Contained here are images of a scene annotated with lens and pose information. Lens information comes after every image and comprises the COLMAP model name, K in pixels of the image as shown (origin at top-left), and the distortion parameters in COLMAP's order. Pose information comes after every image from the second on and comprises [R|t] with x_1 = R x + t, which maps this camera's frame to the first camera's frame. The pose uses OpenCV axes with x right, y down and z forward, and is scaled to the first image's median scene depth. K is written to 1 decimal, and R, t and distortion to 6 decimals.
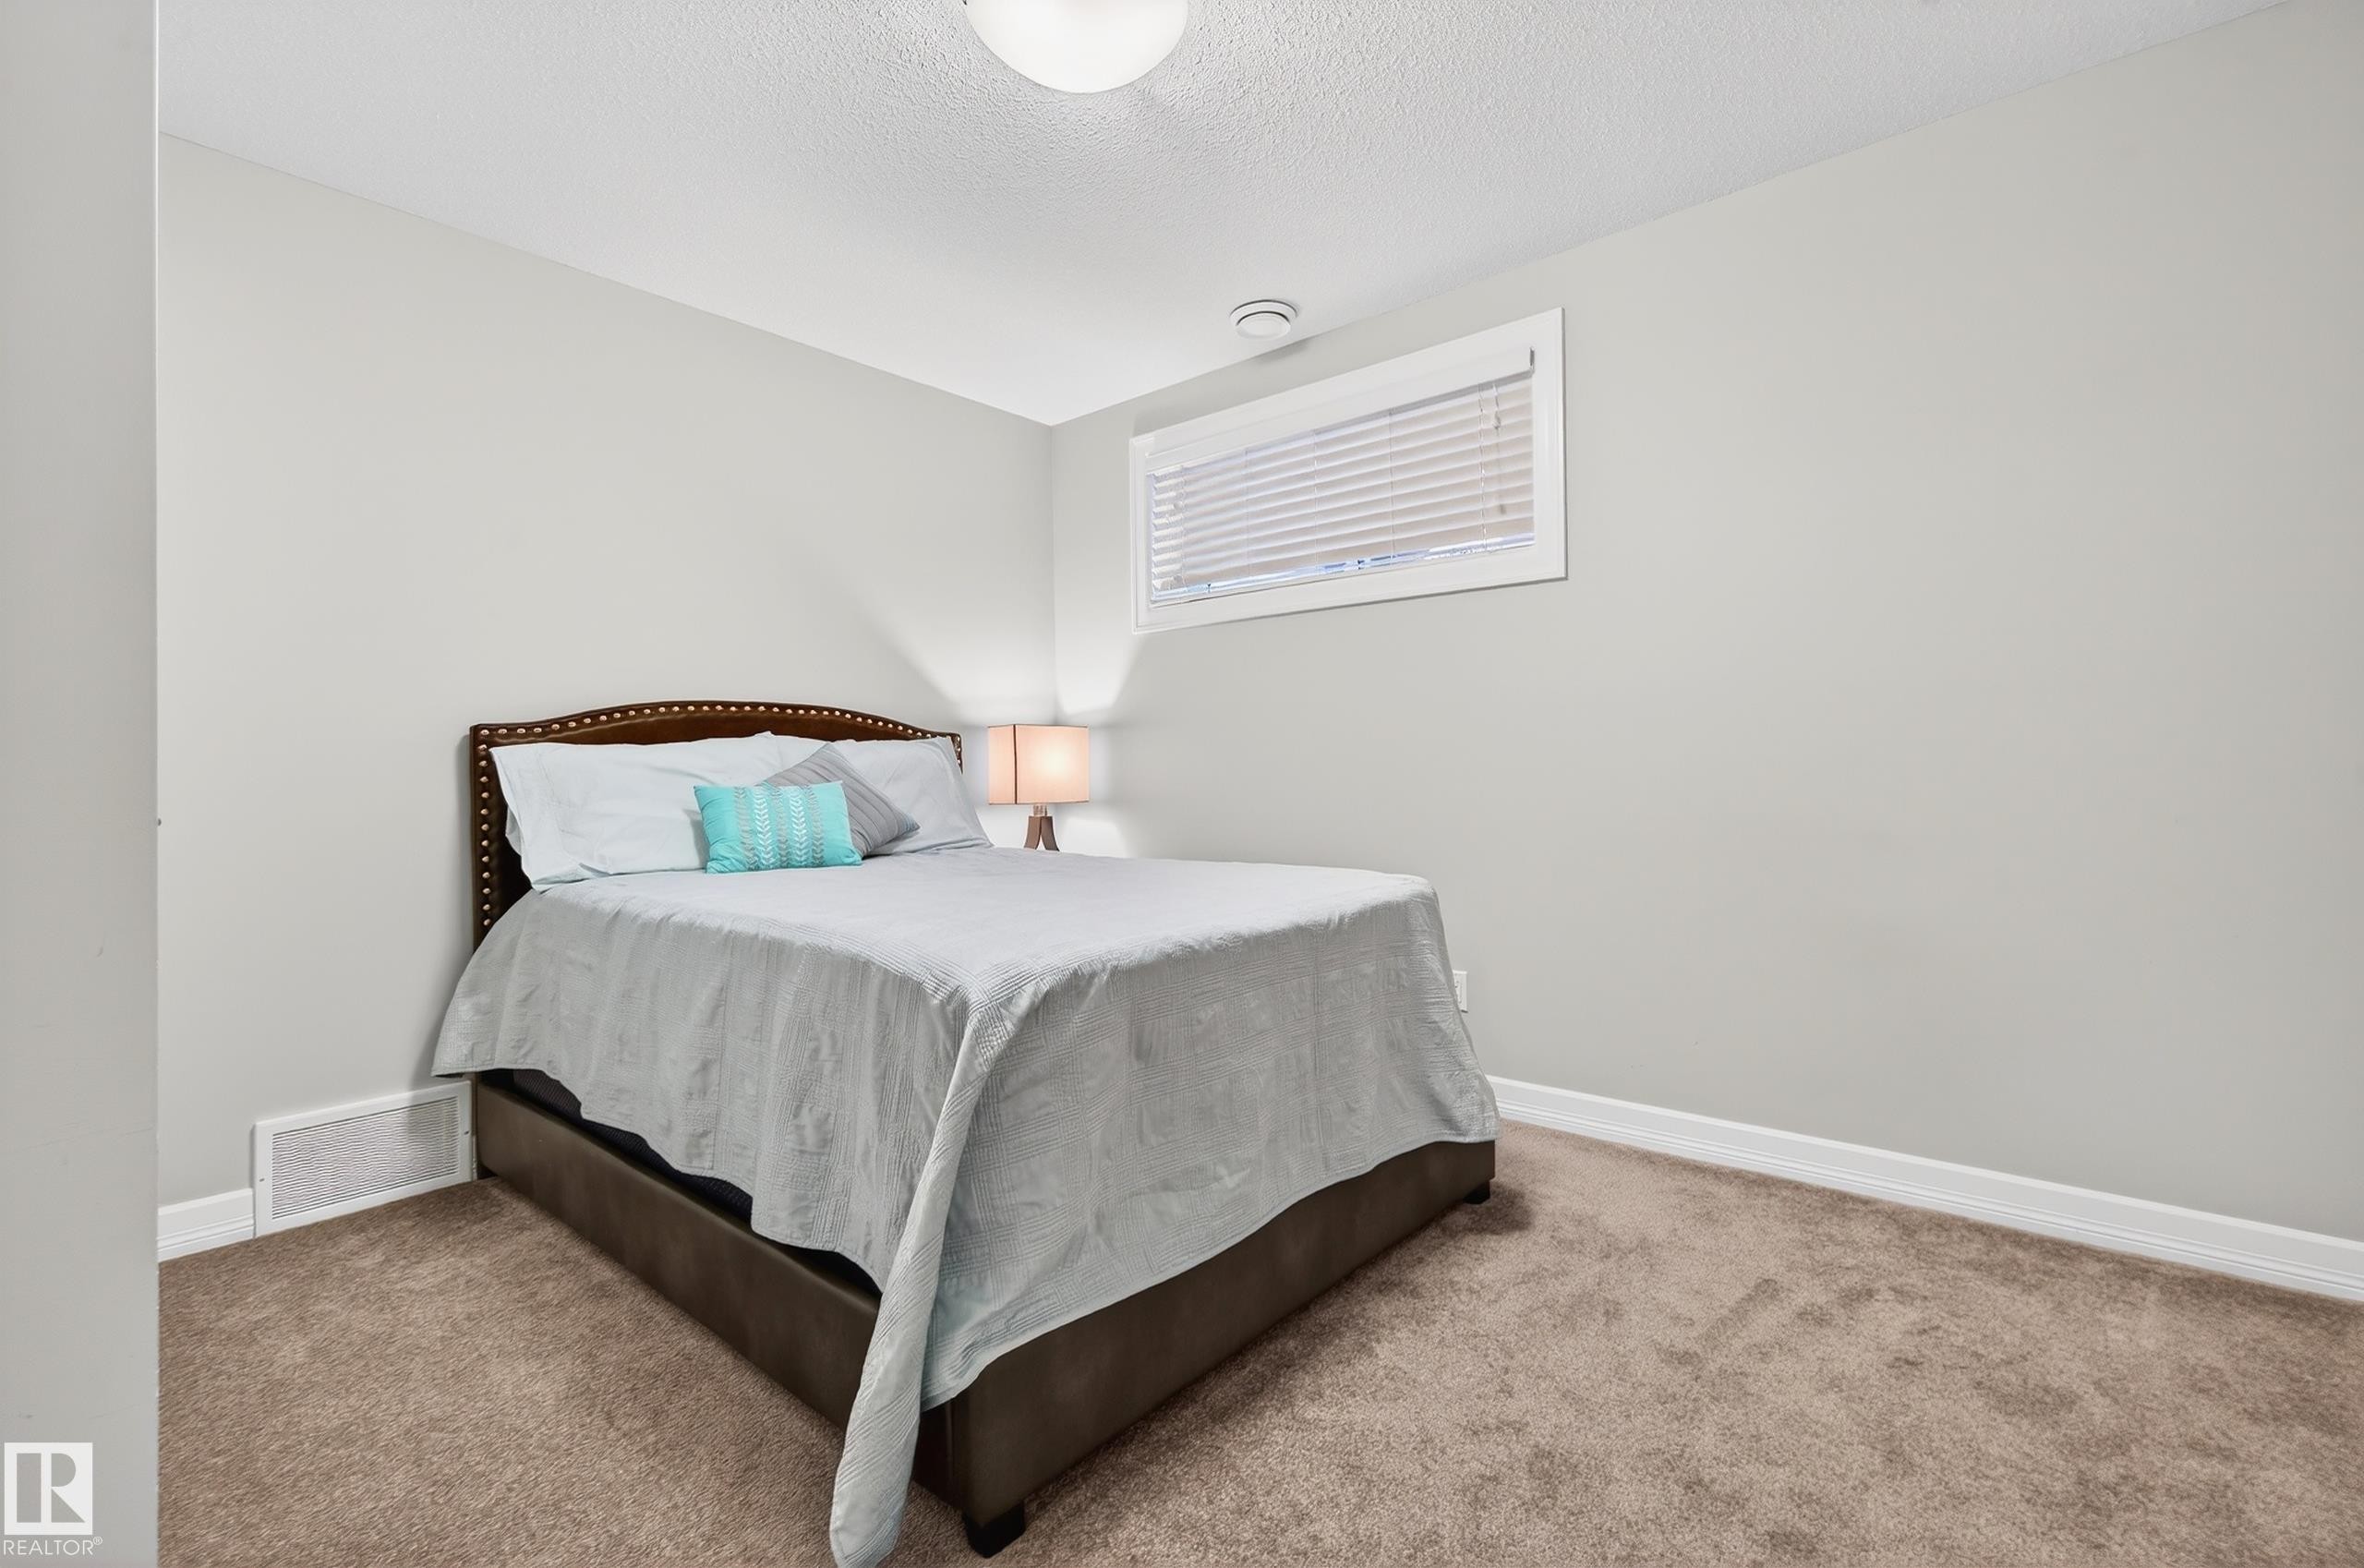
lens RADIAL K [[1054.3, 0, 1182.0], [0, 1054.3, 784.0], [0, 0, 1]] dist [0.000718, 0.000812]
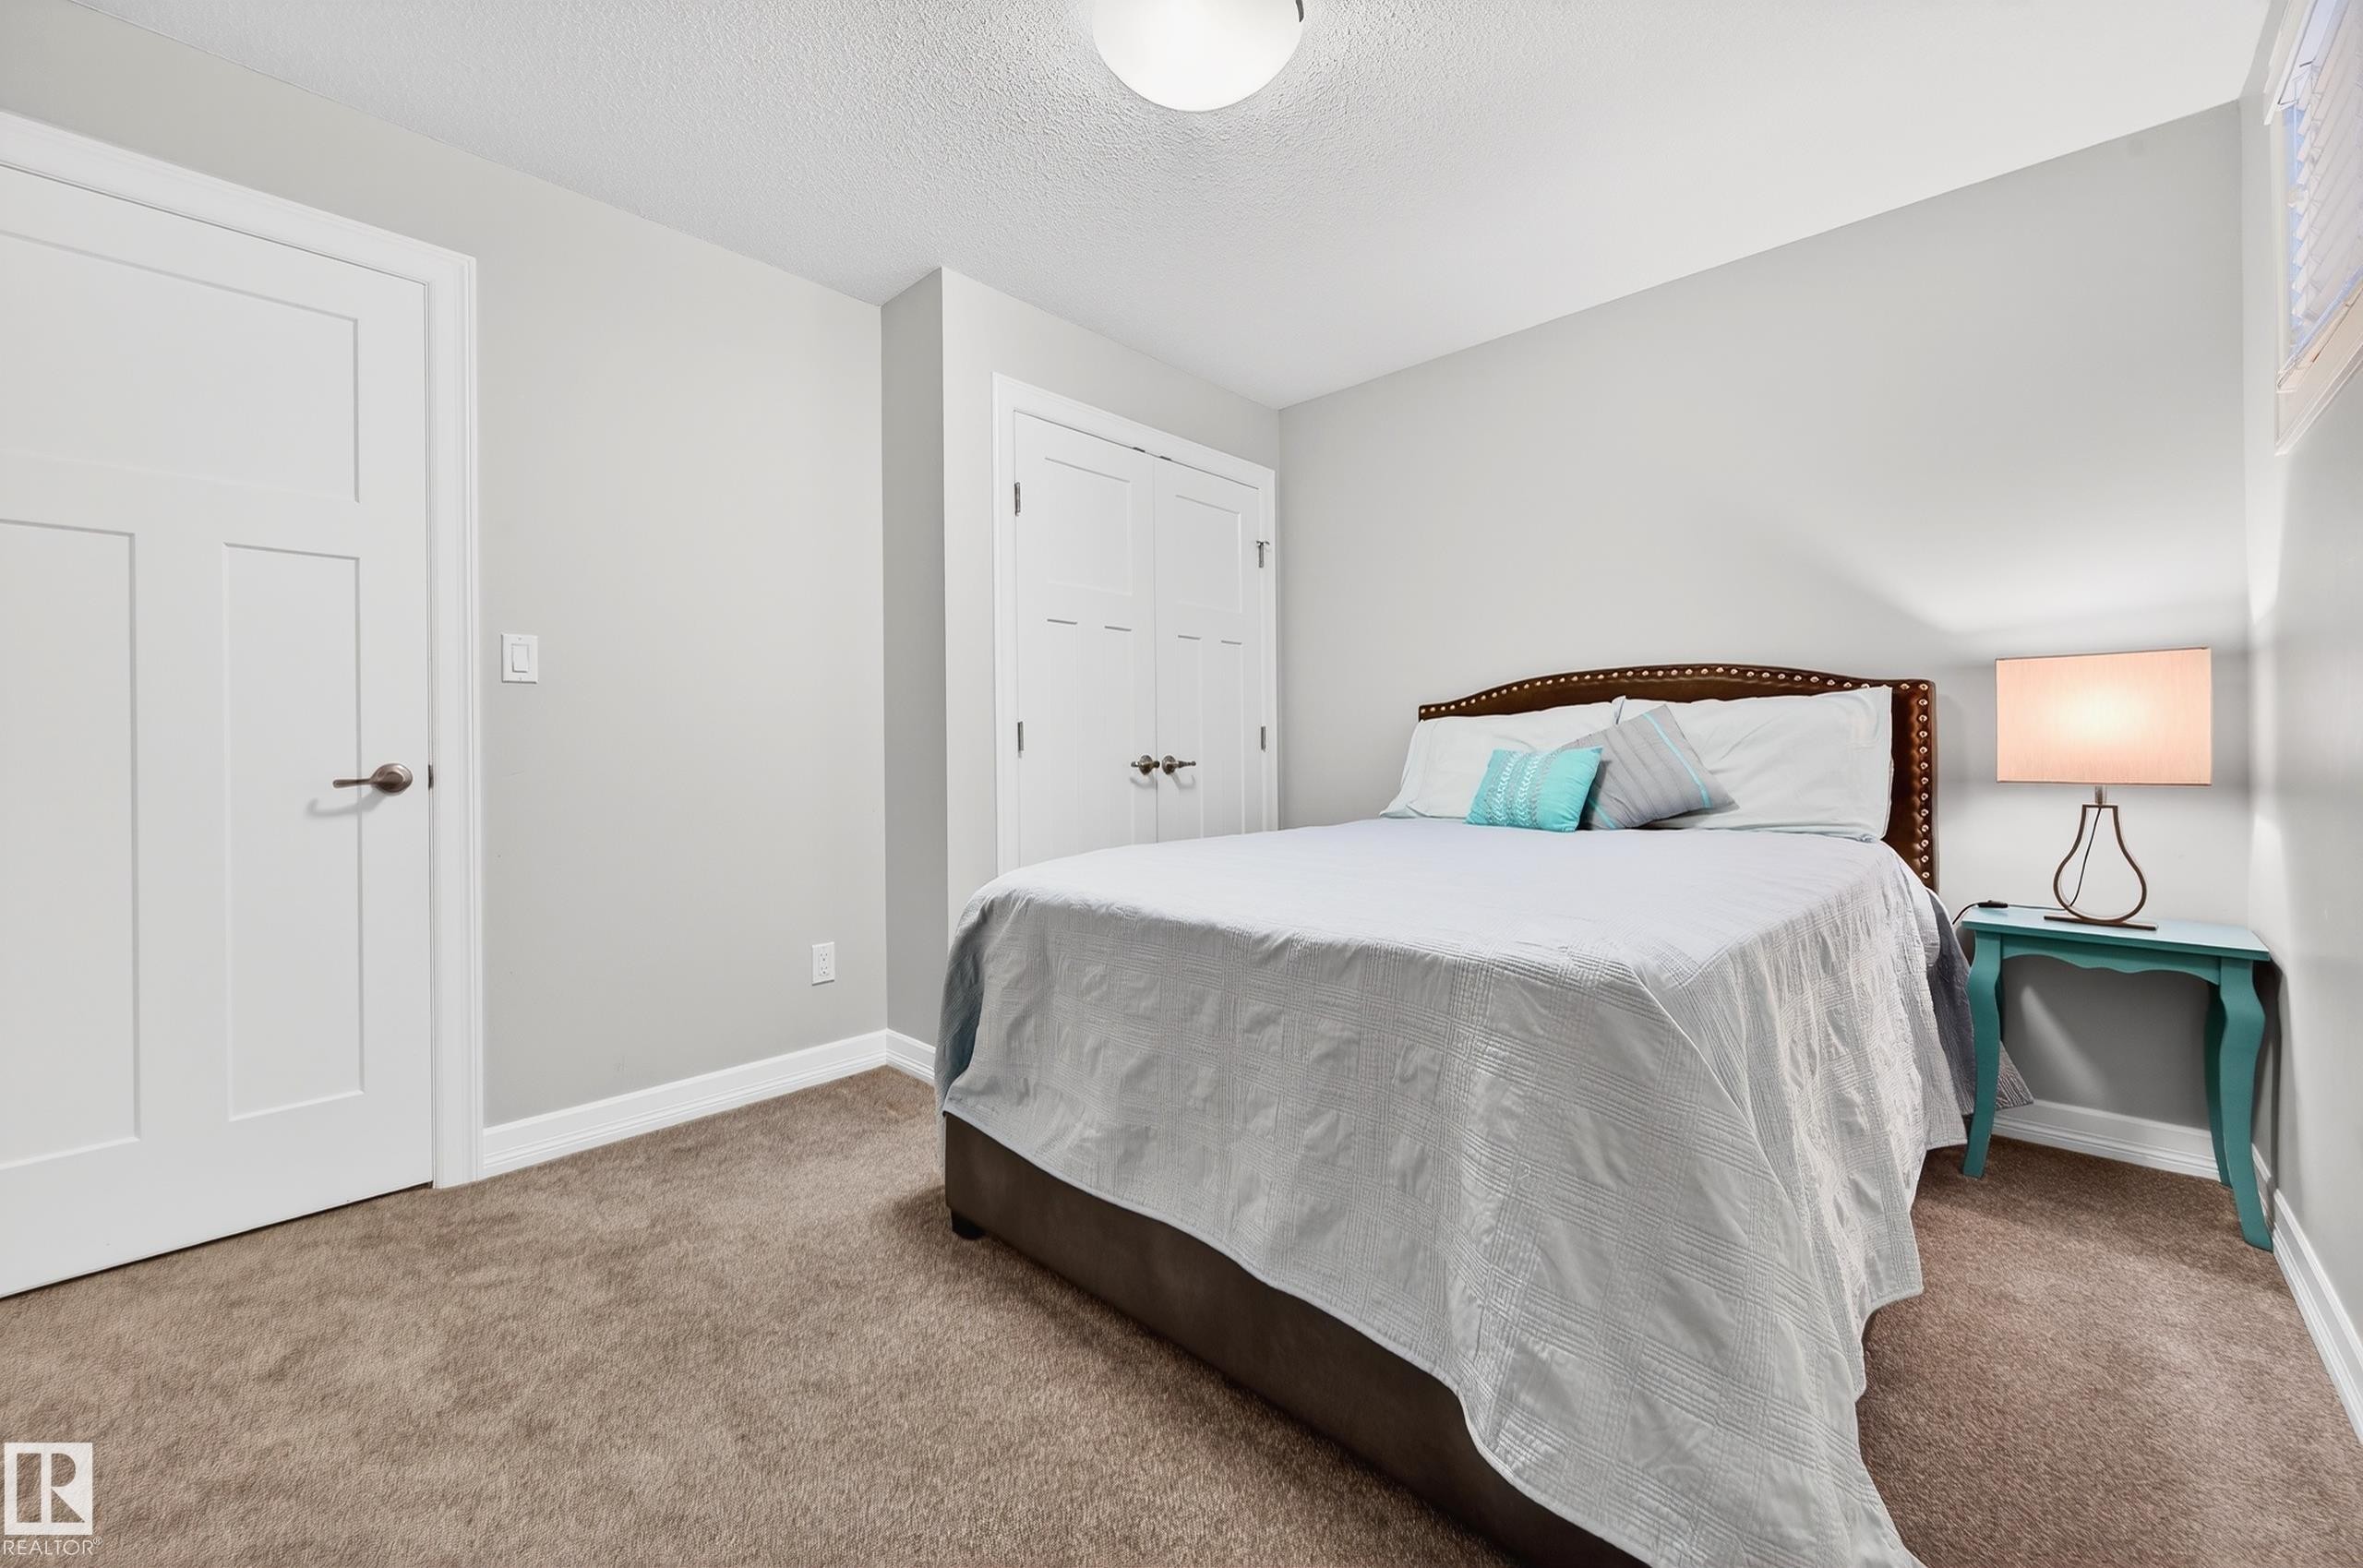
lens RADIAL K [[924.3, 0, 1183.9], [0, 924.3, 760.9], [0, 0, 1]] dist [0.000613, 0.000150]
pose [[-0.043342, 0.024567, -0.998758, 0.530033], [0.006799, 0.999682, 0.024295, -0.012099], [0.999037, -0.005738, -0.043495, 0.622219]]
